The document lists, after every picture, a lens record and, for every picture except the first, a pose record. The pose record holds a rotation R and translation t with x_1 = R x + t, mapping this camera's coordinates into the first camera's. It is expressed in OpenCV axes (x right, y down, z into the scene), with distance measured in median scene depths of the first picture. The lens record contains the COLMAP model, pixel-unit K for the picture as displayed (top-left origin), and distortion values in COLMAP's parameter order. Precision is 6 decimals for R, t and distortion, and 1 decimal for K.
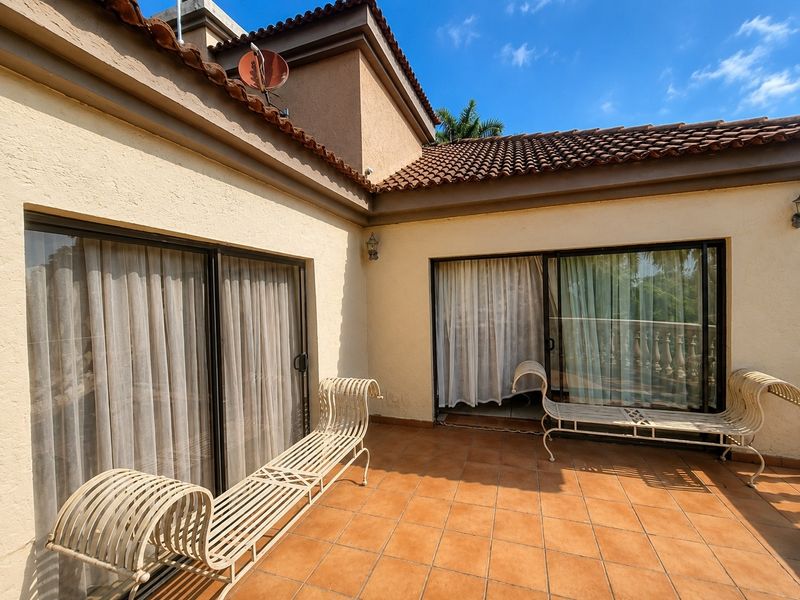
lens RADIAL K [[332.3, 0, 400.0], [0, 332.3, 300.0], [0, 0, 1]] dist [-0.000752, -0.000079]
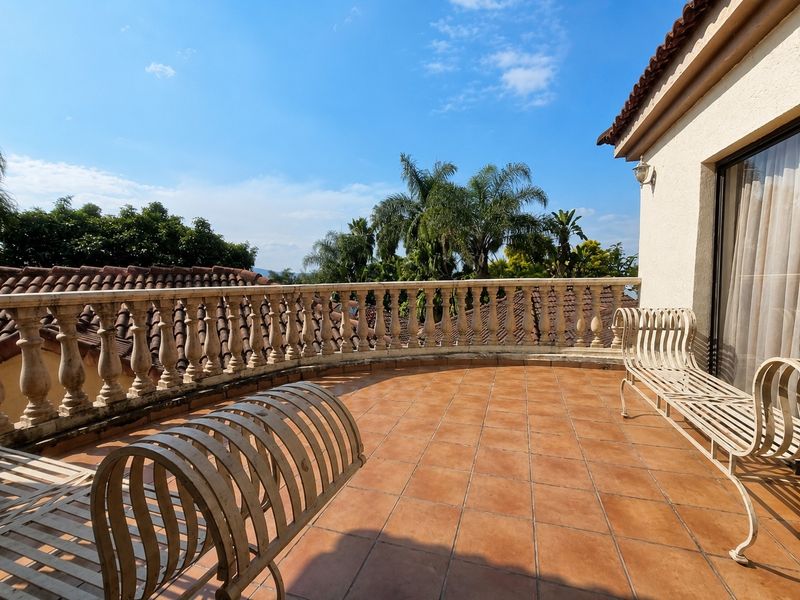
lens RADIAL K [[332.3, 0, 400.0], [0, 332.3, 300.0], [0, 0, 1]] dist [-0.000752, -0.000079]
pose [[-0.999239, 0.036484, -0.013787, 0.467686], [0.035232, 0.995999, 0.082130, 0.180308], [0.016728, 0.081582, -0.996526, 1.859521]]
